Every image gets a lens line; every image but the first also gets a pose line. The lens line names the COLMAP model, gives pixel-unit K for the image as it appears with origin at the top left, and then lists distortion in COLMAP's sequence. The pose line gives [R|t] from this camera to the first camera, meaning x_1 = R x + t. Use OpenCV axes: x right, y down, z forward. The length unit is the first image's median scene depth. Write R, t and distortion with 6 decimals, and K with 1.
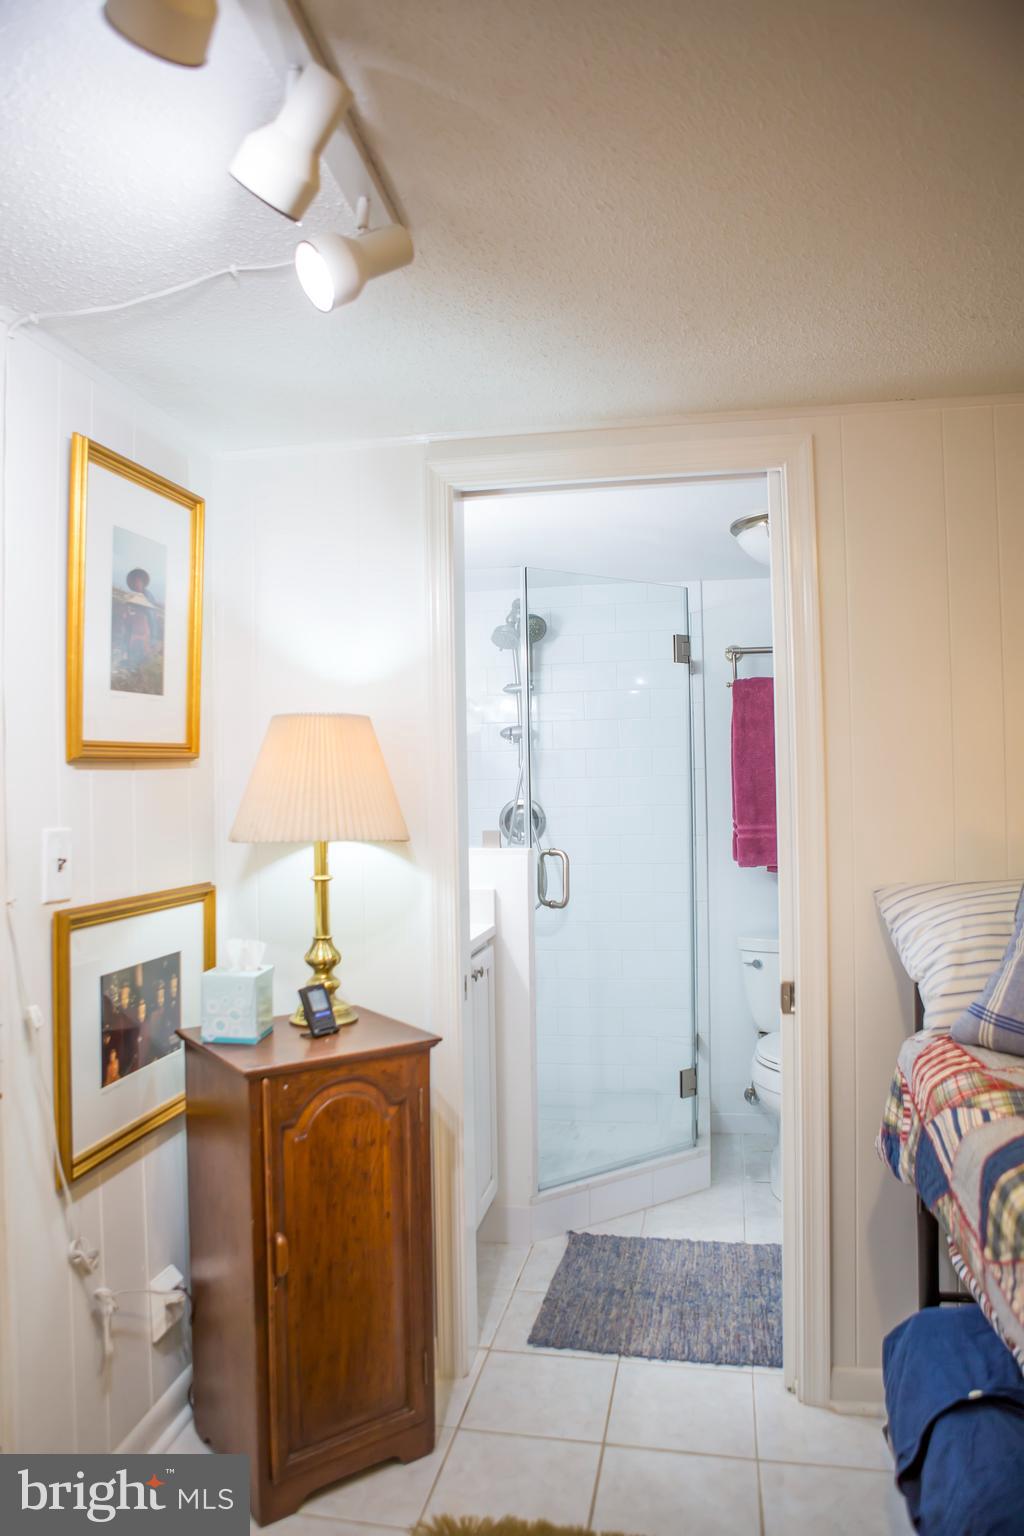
lens RADIAL K [[1058.8, 0, 507.8], [0, 1058.8, 762.8], [0, 0, 1]] dist [-0.068915, 0.030611]
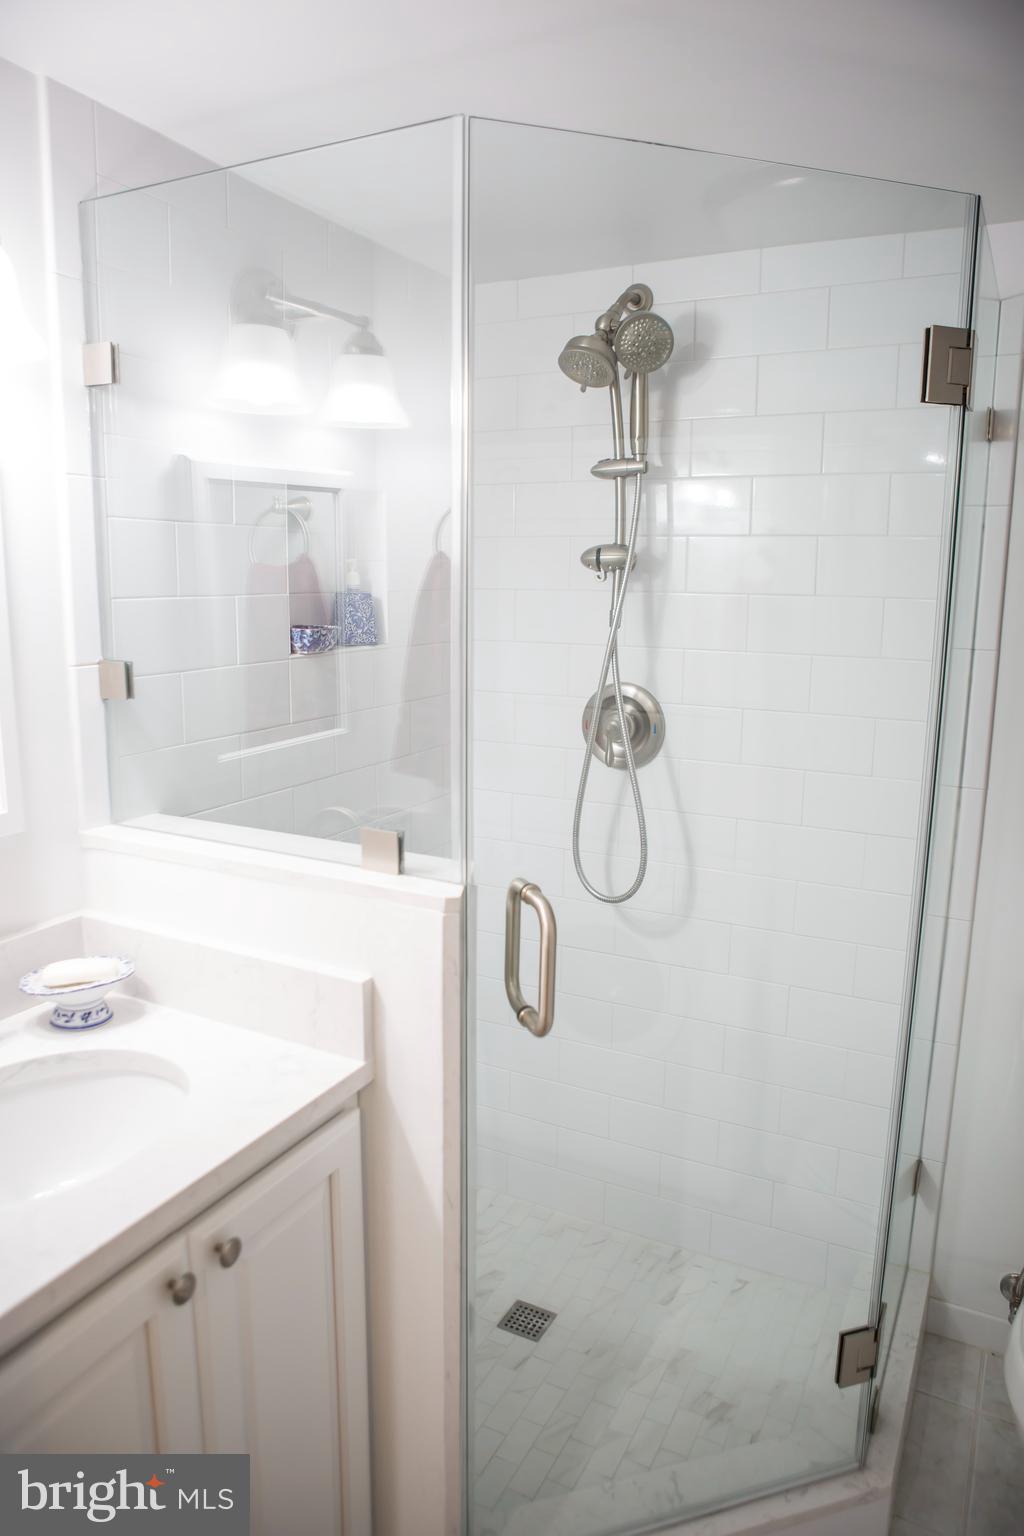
lens RADIAL K [[1058.8, 0, 516.5], [0, 1058.8, 768.9], [0, 0, 1]] dist [-0.068915, 0.030611]
pose [[0.960692, 0.080166, -0.265789, 0.126484], [-0.023757, 0.977628, 0.208997, -0.039984], [0.276598, -0.194468, 0.941104, 0.573465]]
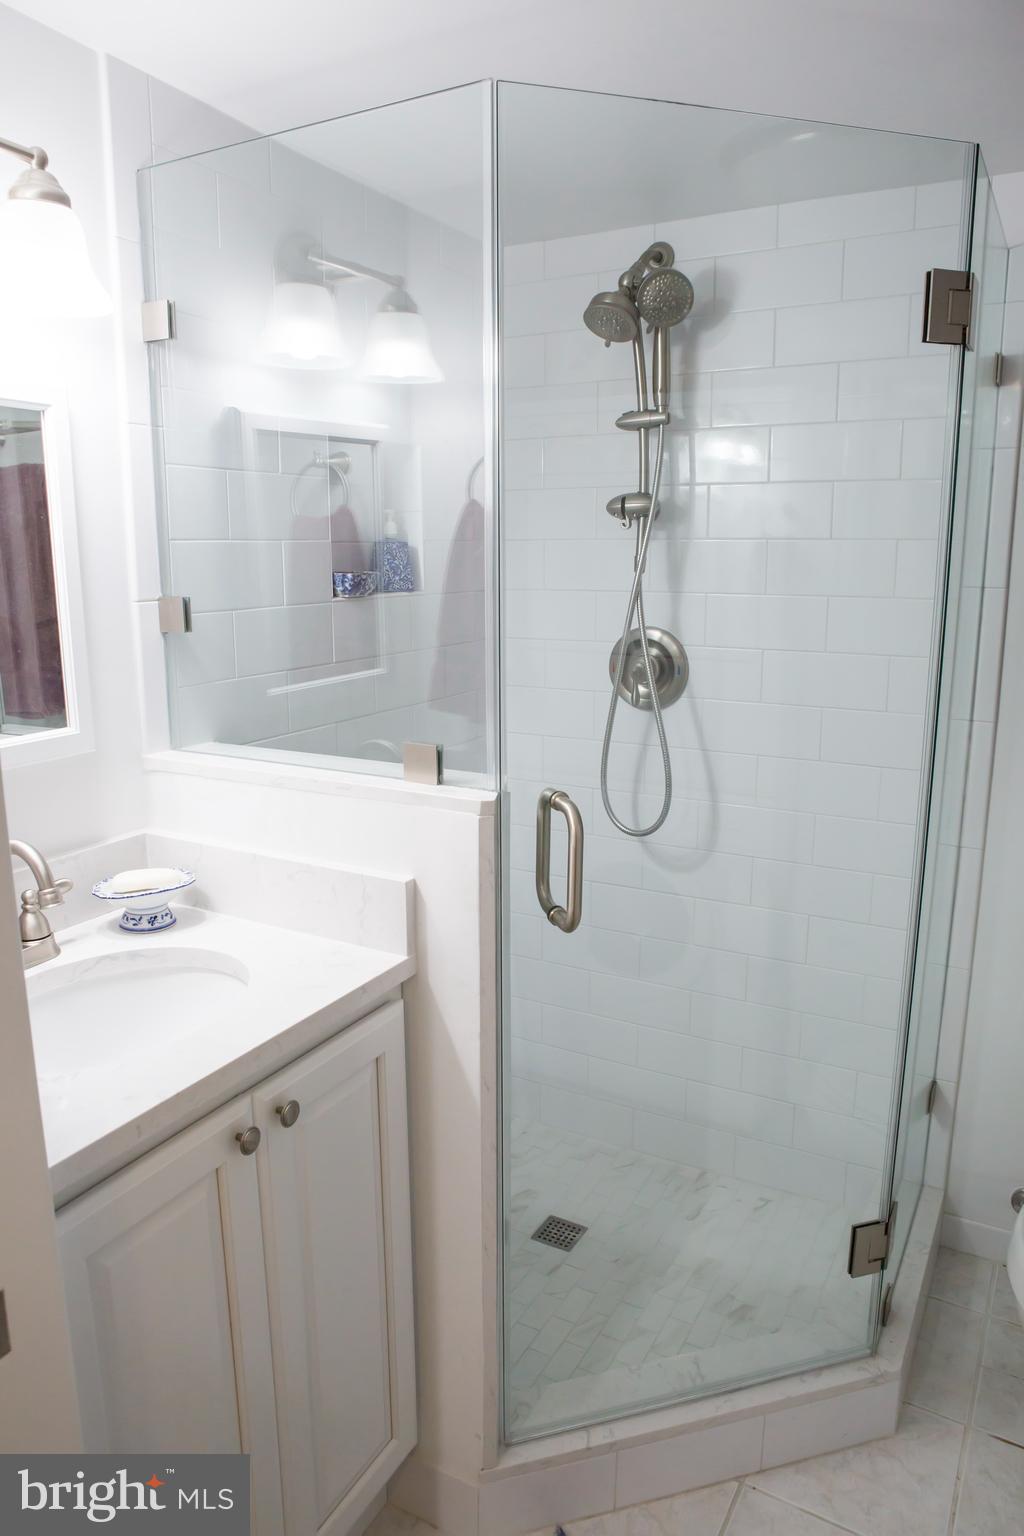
lens RADIAL K [[1058.8, 0, 516.1], [0, 1058.8, 767.5], [0, 0, 1]] dist [-0.068915, 0.030611]
pose [[0.952648, 0.079966, -0.293373, 0.137602], [-0.011018, 0.973246, 0.229502, -0.024989], [0.303877, -0.215402, 0.928042, 0.539596]]
